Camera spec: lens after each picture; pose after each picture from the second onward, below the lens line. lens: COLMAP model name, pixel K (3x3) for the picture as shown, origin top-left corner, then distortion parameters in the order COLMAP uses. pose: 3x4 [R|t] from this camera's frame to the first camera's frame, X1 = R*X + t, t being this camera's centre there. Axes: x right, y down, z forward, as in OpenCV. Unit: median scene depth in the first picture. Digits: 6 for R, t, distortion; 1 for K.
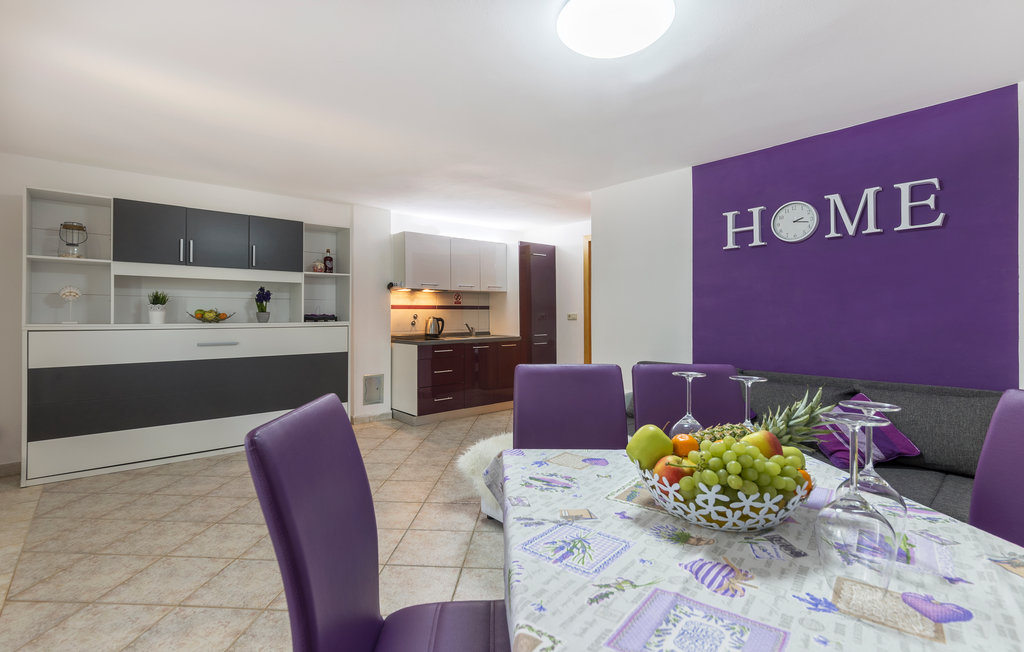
lens RADIAL K [[455.7, 0, 506.2], [0, 455.7, 317.8], [0, 0, 1]] dist [0.001329, -0.000211]
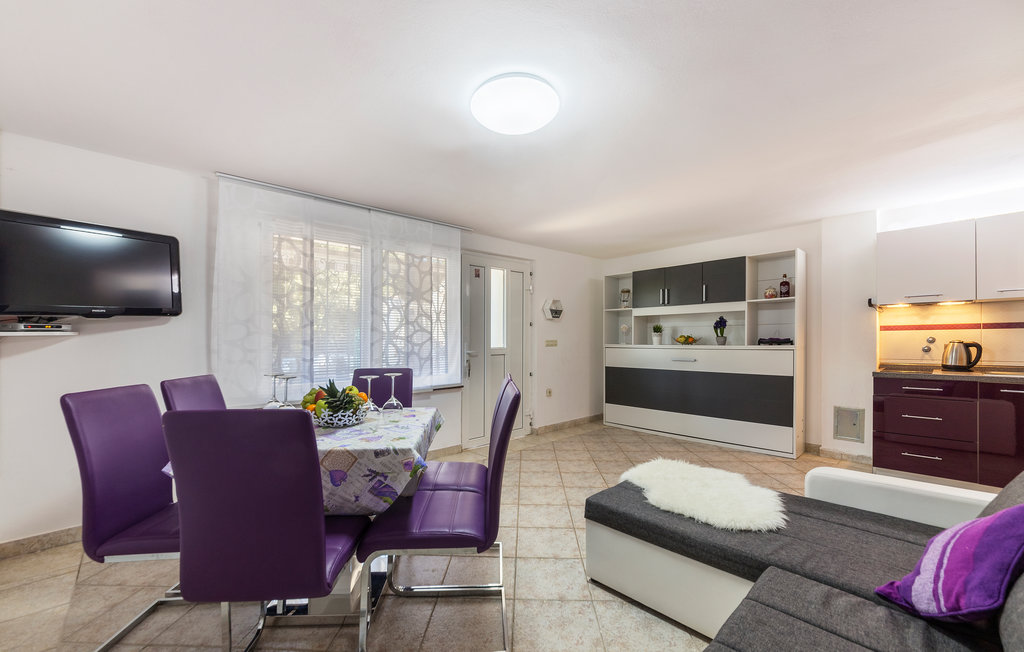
lens RADIAL K [[418.9, 0, 510.0], [0, 418.9, 339.1], [0, 0, 1]] dist [-0.000407, -0.000017]
pose [[0.028575, -0.001050, -0.999591, 0.681879], [-0.000498, 0.999999, -0.001065, -0.004973], [0.999592, 0.000528, 0.028575, 0.464334]]
